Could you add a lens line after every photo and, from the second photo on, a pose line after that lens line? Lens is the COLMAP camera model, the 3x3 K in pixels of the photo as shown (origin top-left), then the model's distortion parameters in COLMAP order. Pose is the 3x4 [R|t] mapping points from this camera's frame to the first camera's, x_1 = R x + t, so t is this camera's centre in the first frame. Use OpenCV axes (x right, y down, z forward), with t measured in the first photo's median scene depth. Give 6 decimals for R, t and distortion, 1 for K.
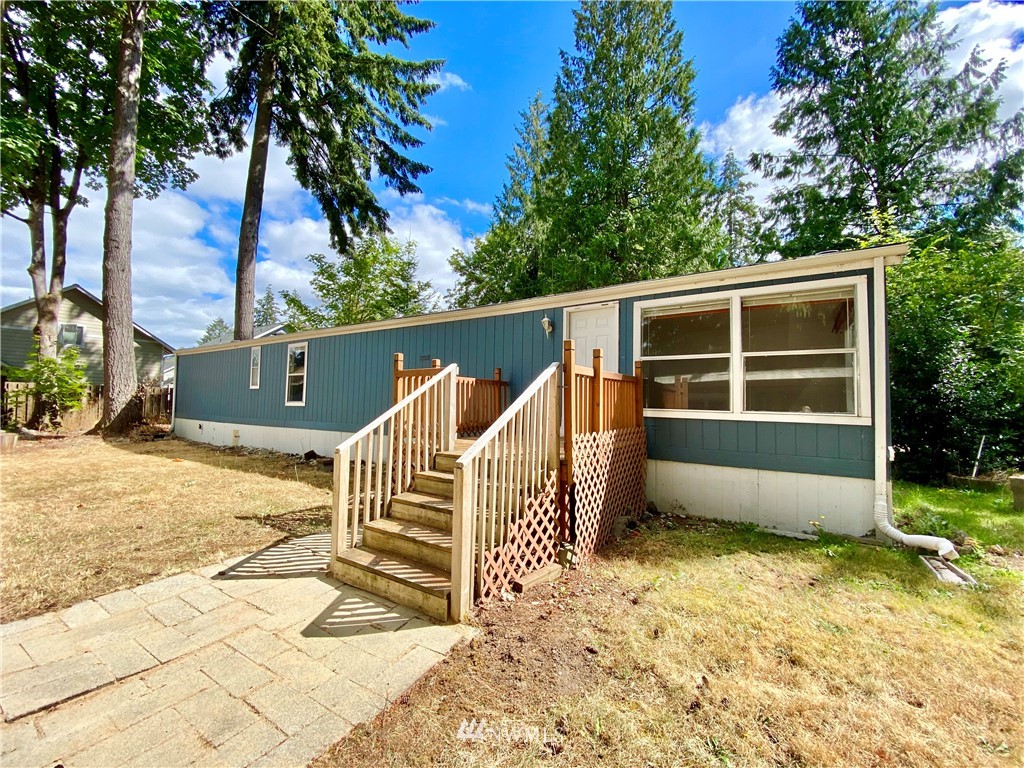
lens RADIAL K [[418.0, 0, 511.0], [0, 418.0, 383.3], [0, 0, 1]] dist [0.015670, -0.019196]
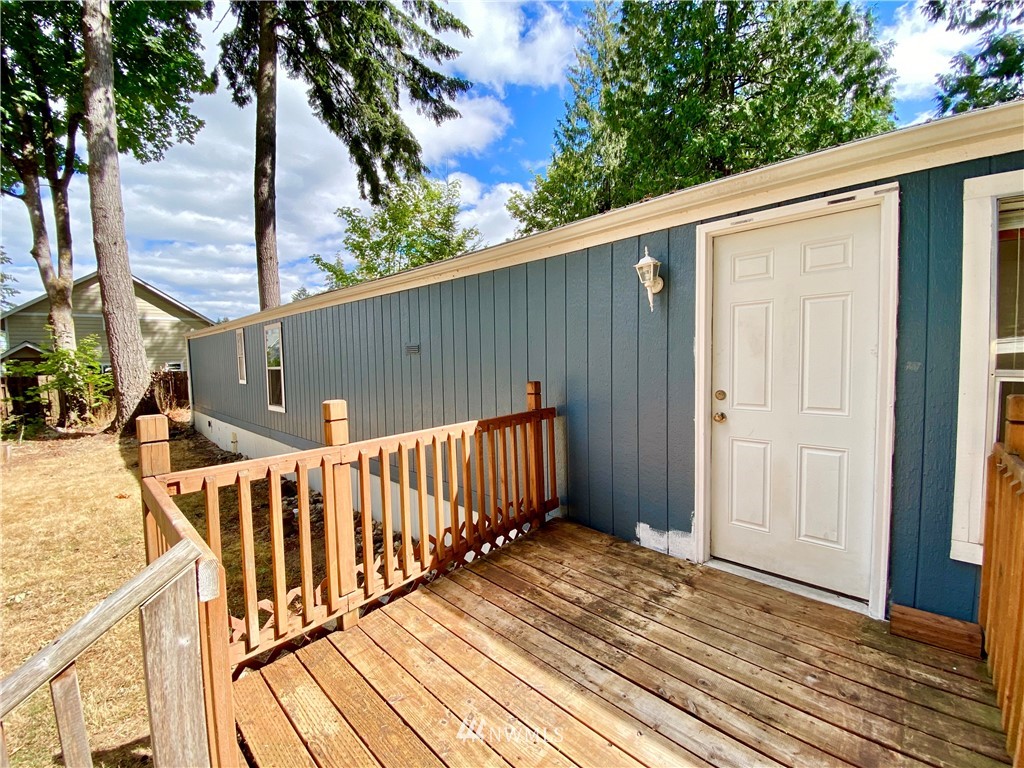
lens RADIAL K [[418.0, 0, 511.0], [0, 418.0, 383.3], [0, 0, 1]] dist [0.015670, -0.019196]
pose [[0.984661, -0.027178, -0.172350, 0.007807], [0.046112, 0.993208, 0.106824, -0.028981], [0.168277, -0.113133, 0.979226, 0.193159]]
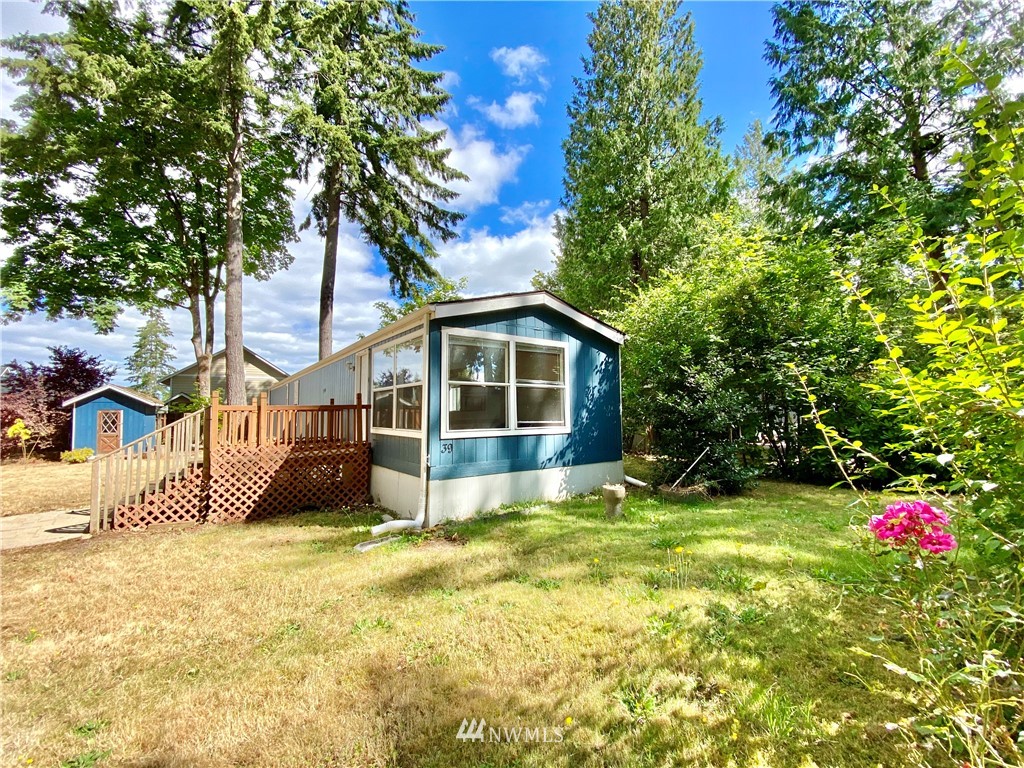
lens RADIAL K [[417.8, 0, 513.8], [0, 417.8, 384.3], [0, 0, 1]] dist [0.016689, -0.019899]
pose [[0.936786, -0.055031, -0.345548, 0.356201], [0.047396, 0.998410, -0.030514, -0.004664], [0.346678, 0.012208, 0.937905, -0.034941]]
